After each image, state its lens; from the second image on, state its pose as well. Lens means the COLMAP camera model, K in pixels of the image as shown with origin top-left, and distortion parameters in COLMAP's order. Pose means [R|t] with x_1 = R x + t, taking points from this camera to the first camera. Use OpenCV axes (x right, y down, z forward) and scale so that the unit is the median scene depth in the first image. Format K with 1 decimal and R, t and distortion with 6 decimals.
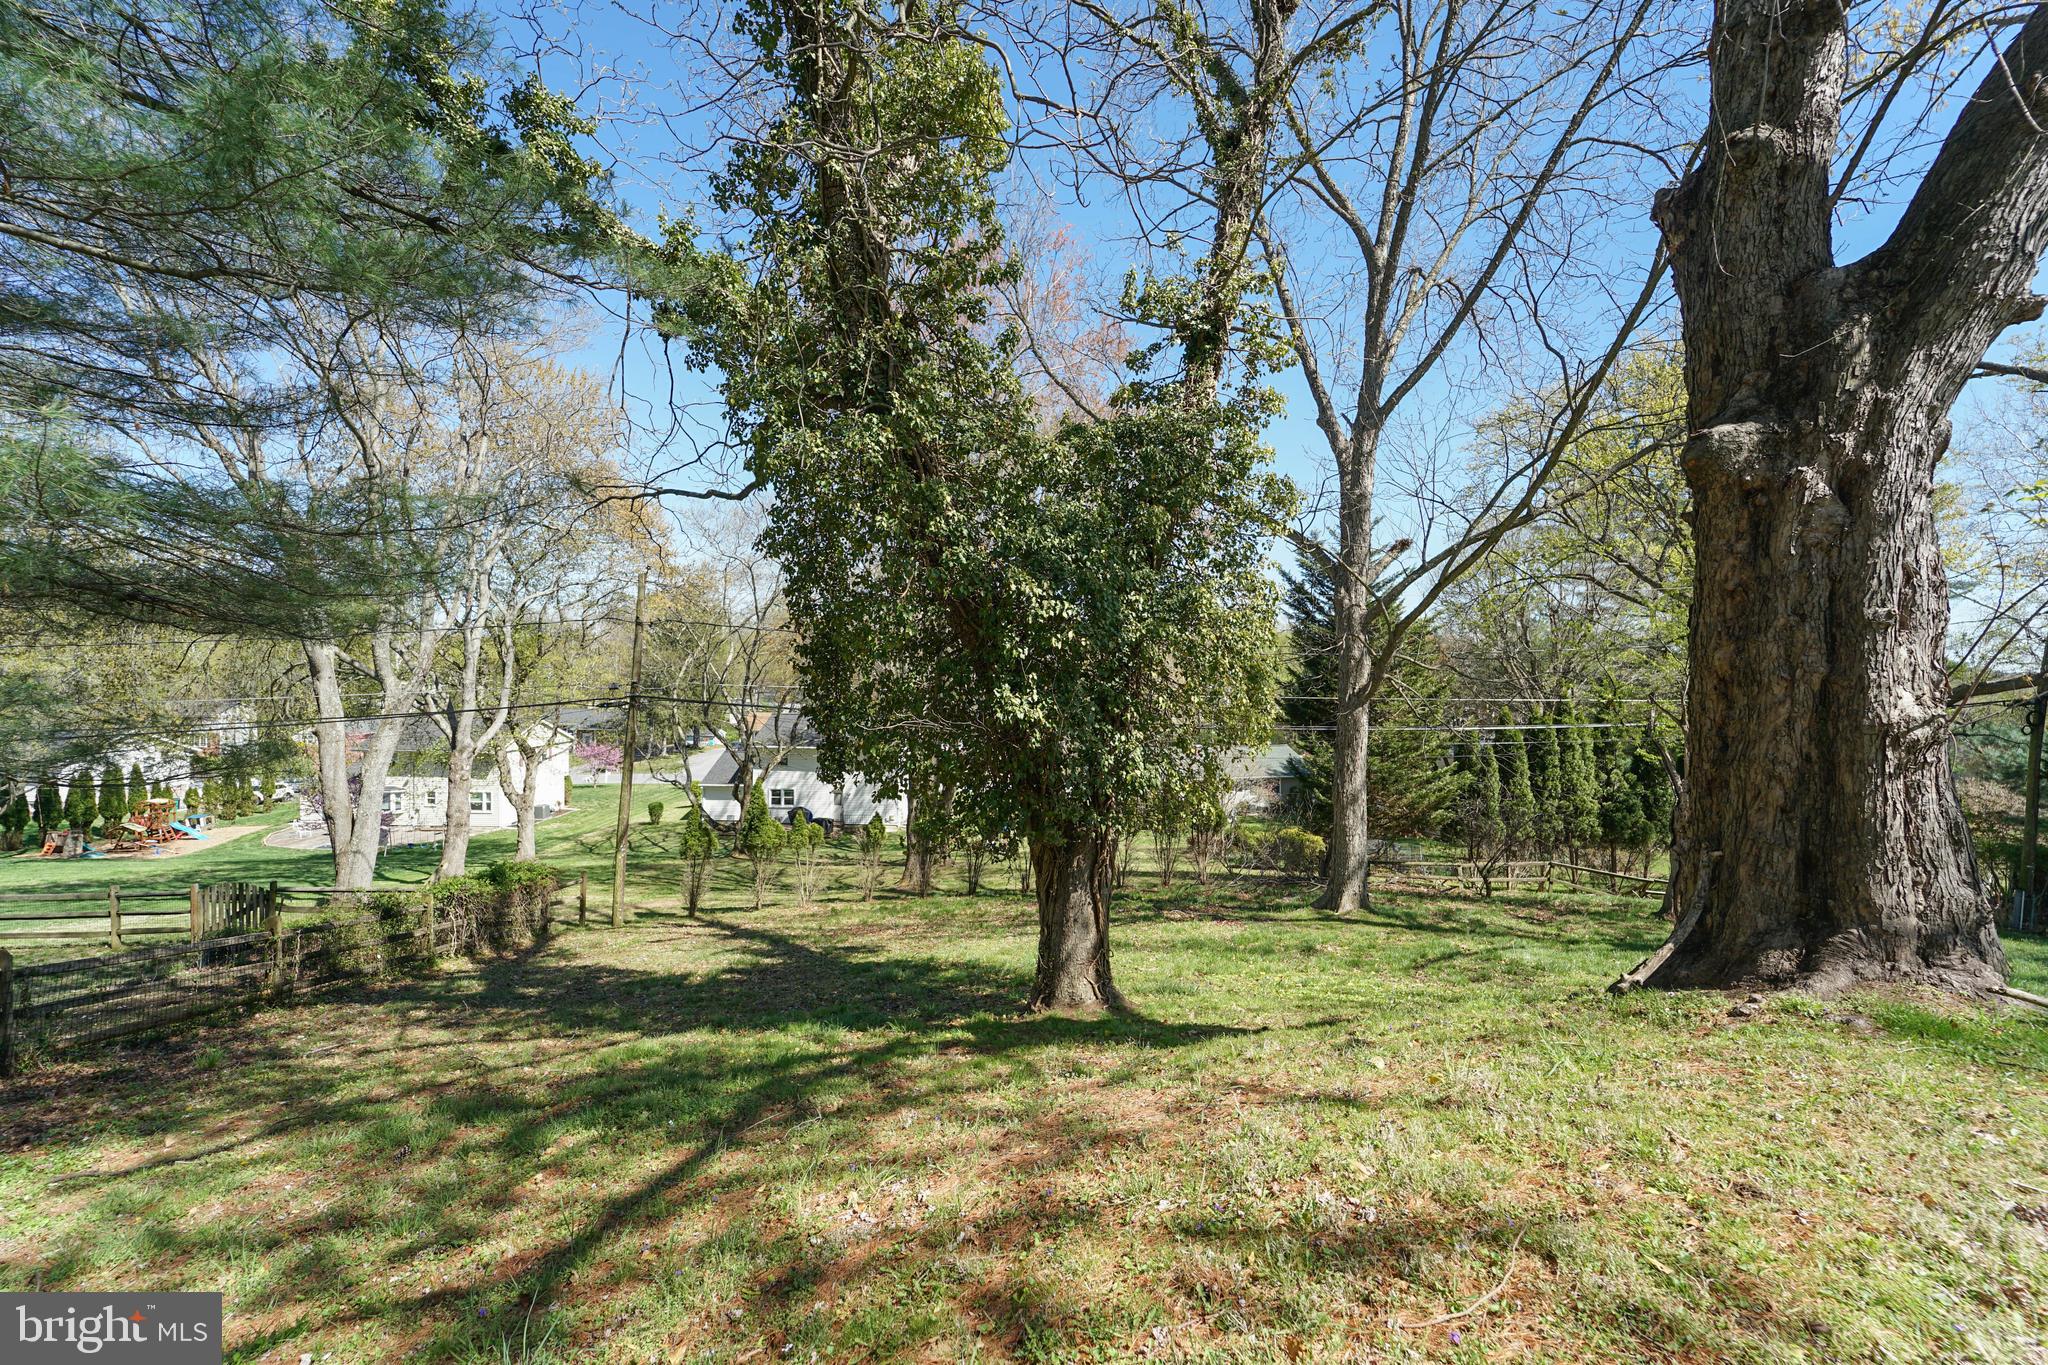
lens RADIAL K [[820.8, 0, 1022.8], [0, 820.8, 692.3], [0, 0, 1]] dist [-0.001742, -0.000341]
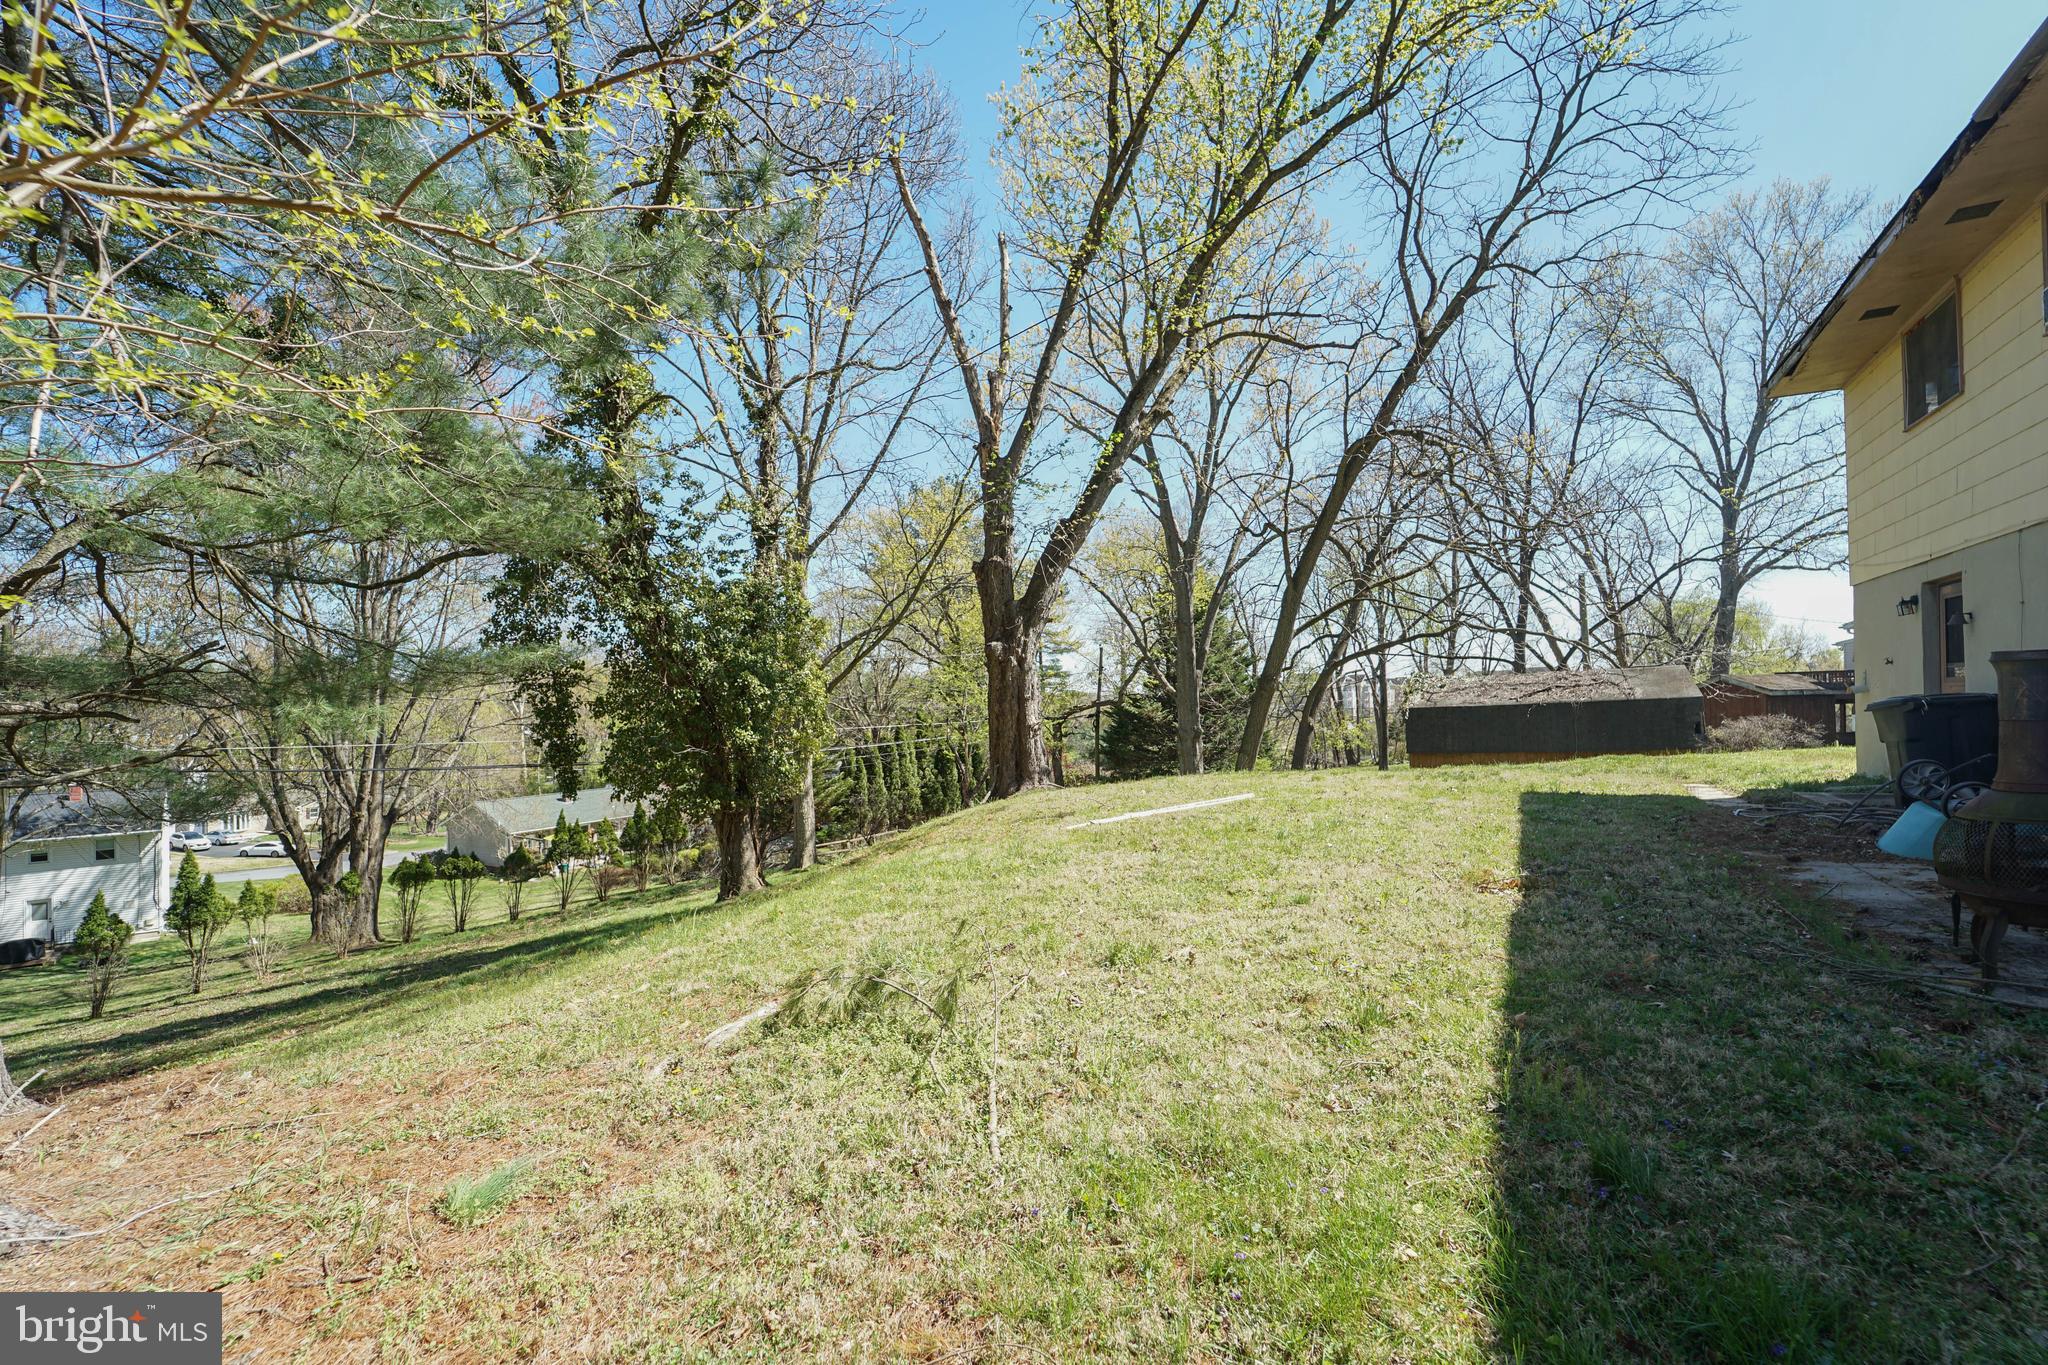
lens RADIAL K [[843.3, 0, 1028.3], [0, 843.3, 709.3], [0, 0, 1]] dist [-0.002032, -0.000073]
pose [[0.704279, -0.028282, 0.709360, -1.489103], [0.046704, 0.998887, -0.006544, -0.007567], [-0.708386, 0.037739, 0.704816, -1.514459]]
